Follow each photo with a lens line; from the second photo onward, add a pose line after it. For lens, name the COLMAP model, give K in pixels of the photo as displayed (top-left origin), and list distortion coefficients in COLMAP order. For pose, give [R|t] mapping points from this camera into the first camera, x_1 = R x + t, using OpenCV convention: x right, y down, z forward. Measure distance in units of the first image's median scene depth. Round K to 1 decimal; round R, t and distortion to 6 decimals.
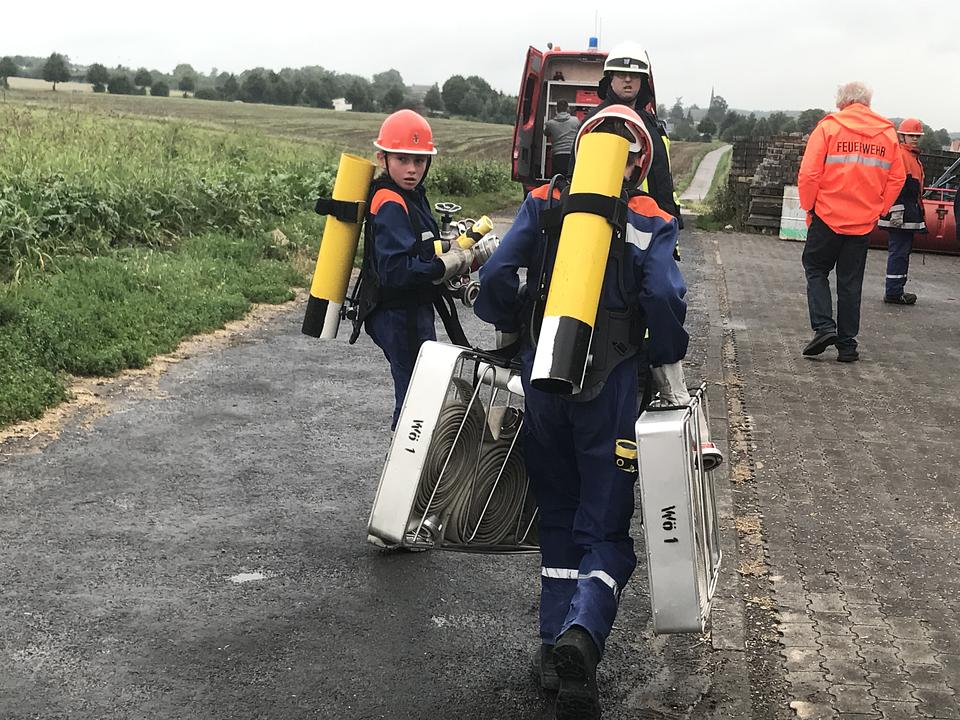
lens RADIAL K [[1756.4, 0, 480.0], [0, 1756.4, 360.0], [0, 0, 1]] dist [0.181812, 0.035804]
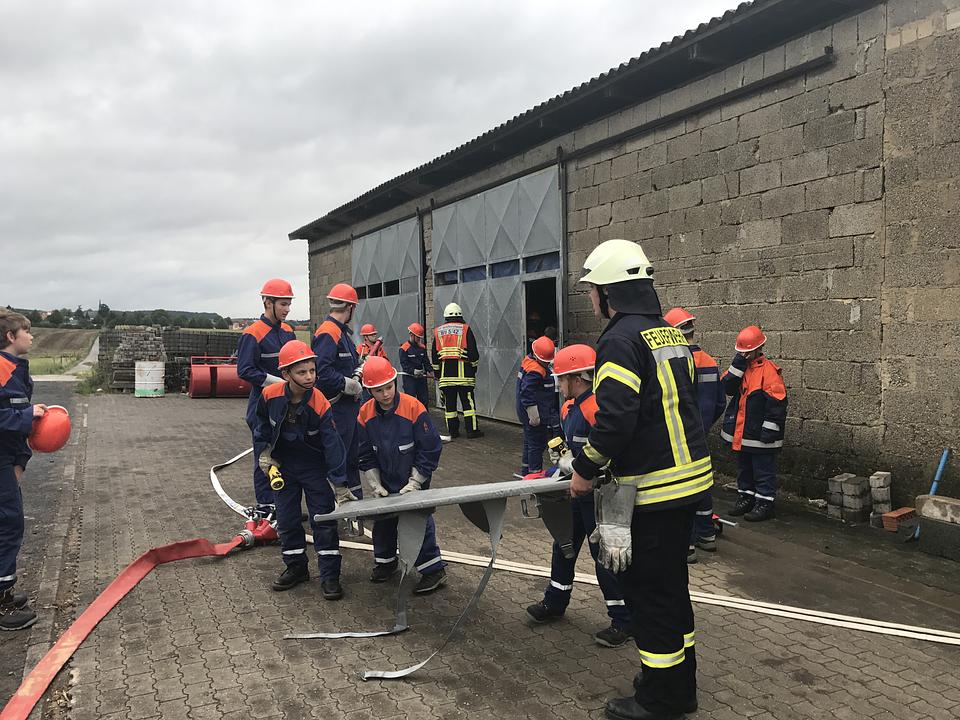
lens RADIAL K [[787.9, 0, 480.0], [0, 787.9, 360.0], [0, 0, 1]] dist [0.008505, -0.001625]
pose [[0.844267, -0.077620, 0.530272, 0.058638], [0.114213, 0.992785, -0.036520, -0.038544], [-0.523612, 0.091396, 0.847041, 0.247679]]
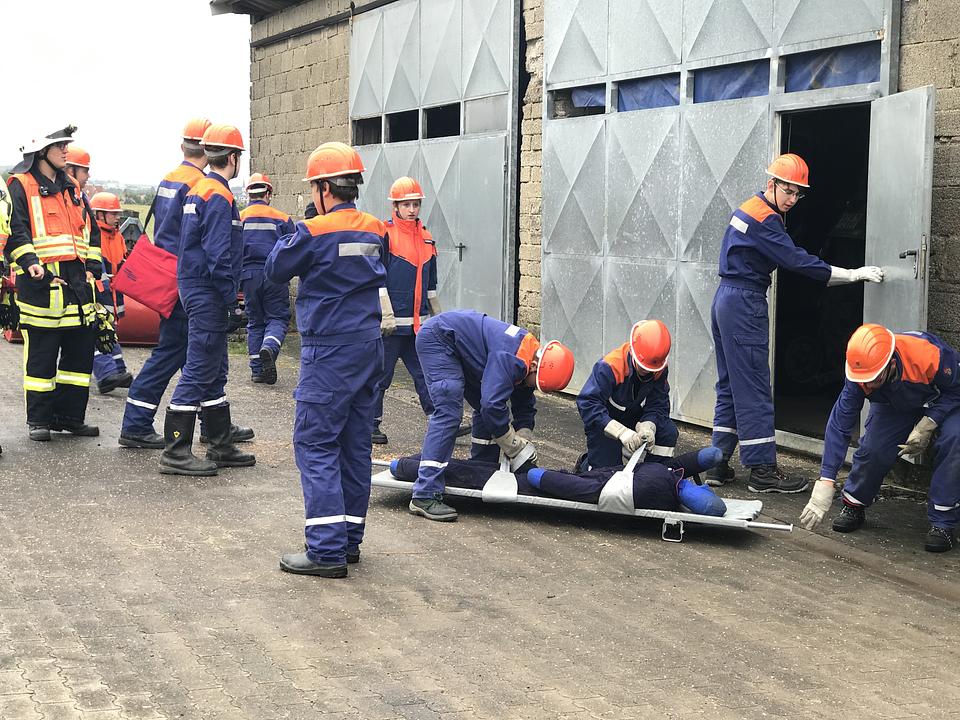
lens RADIAL K [[1528.1, 0, 480.0], [0, 1528.1, 360.0], [0, 0, 1]] dist [0.014003, 0.002158]
pose [[0.866878, -0.071659, 0.493344, 0.064456], [0.074801, 0.997109, 0.013395, -0.043655], [-0.492877, 0.025291, 0.869731, 0.298165]]
